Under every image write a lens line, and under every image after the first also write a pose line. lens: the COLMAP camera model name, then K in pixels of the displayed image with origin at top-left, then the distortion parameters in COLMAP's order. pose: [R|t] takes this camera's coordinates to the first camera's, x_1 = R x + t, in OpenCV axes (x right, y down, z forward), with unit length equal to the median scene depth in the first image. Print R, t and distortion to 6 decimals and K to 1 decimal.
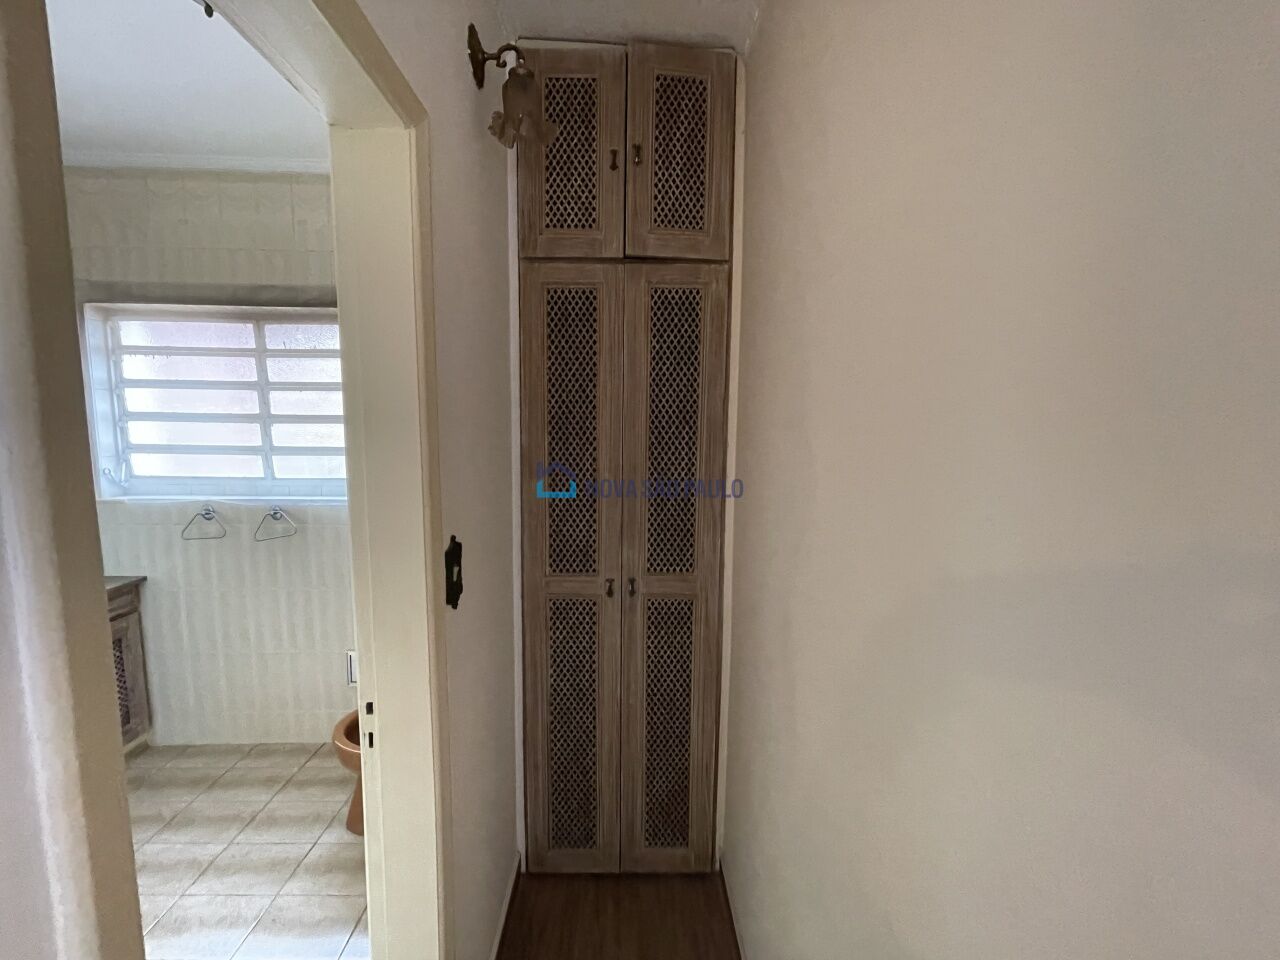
lens RADIAL K [[521.3, 0, 646.4], [0, 521.3, 474.4], [0, 0, 1]] dist [-0.007319, 0.004113]
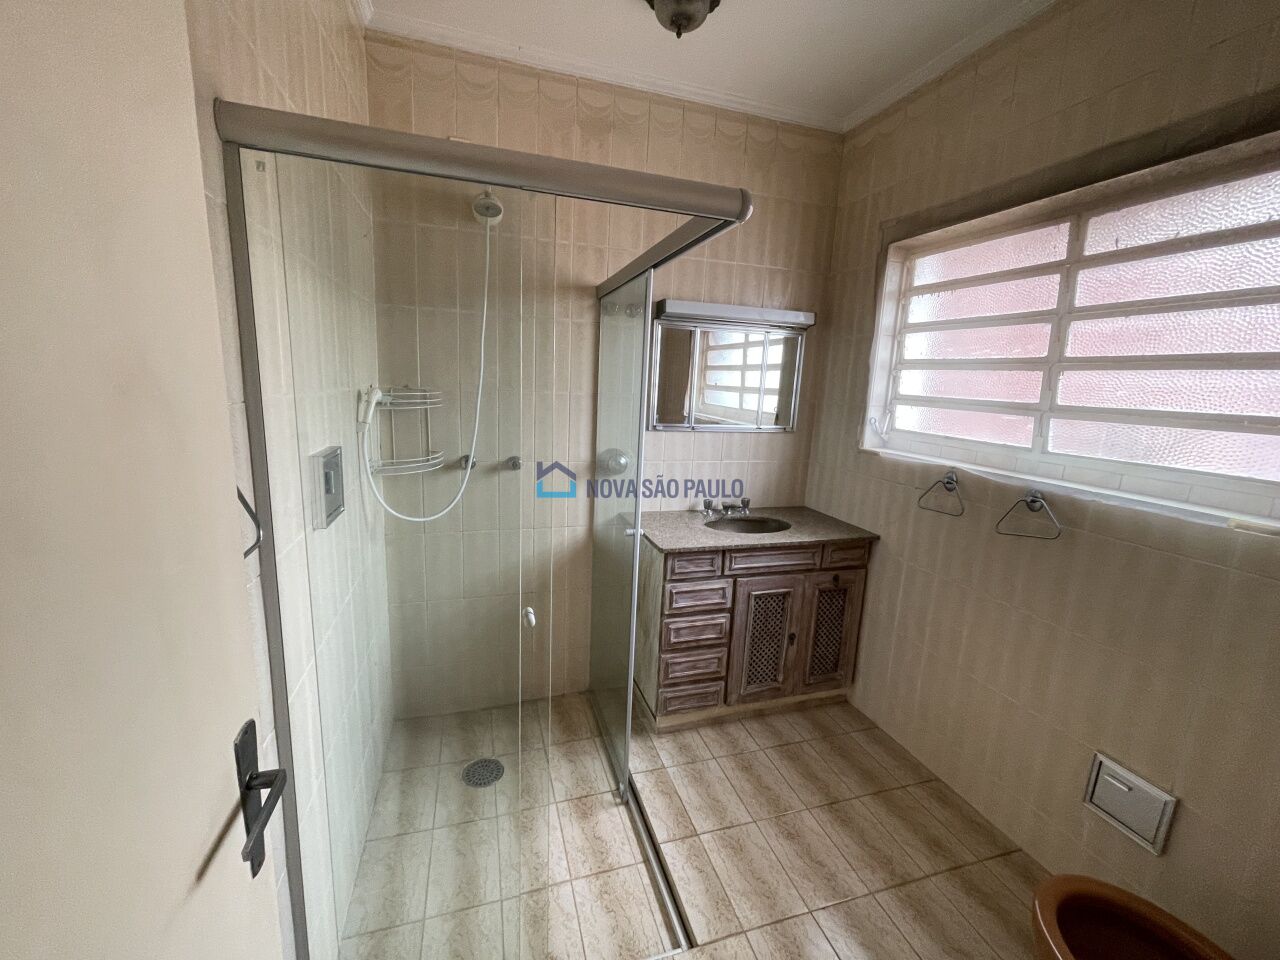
lens RADIAL K [[521.3, 0, 629.9], [0, 521.3, 474.8], [0, 0, 1]] dist [-0.007319, 0.004113]
pose [[0.259498, 0.177325, -0.949324, -0.204824], [-0.138959, 0.979625, 0.145000, 0.014667], [0.955694, 0.094290, 0.278851, 0.293128]]
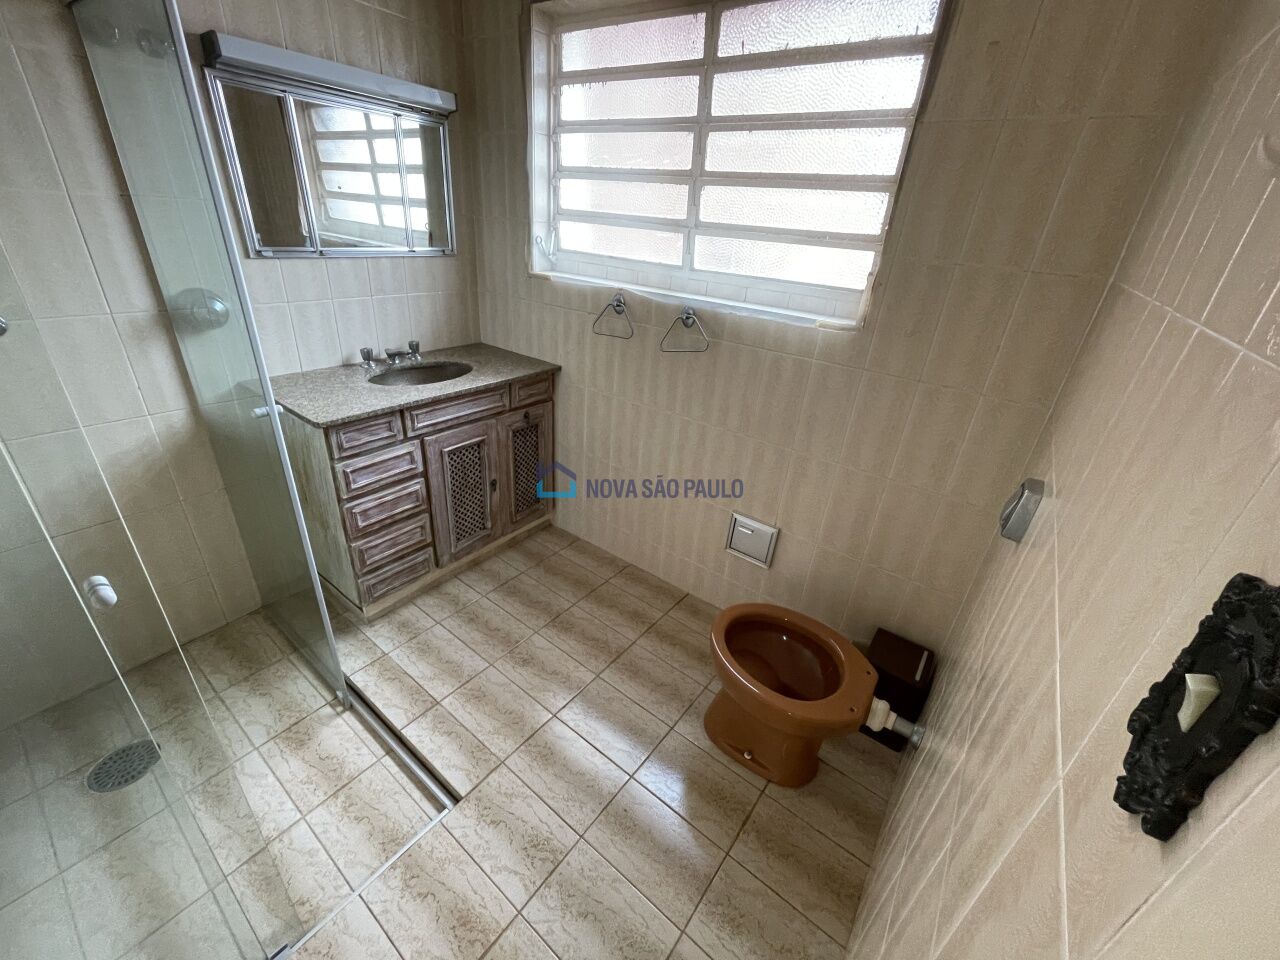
lens RADIAL K [[521.3, 0, 634.6], [0, 521.3, 477.0], [0, 0, 1]] dist [-0.007319, 0.004113]
pose [[0.775077, 0.324413, -0.542229, -0.283778], [-0.128533, 0.921144, 0.367386, 0.019262], [0.618656, -0.215058, 0.755655, 0.326724]]
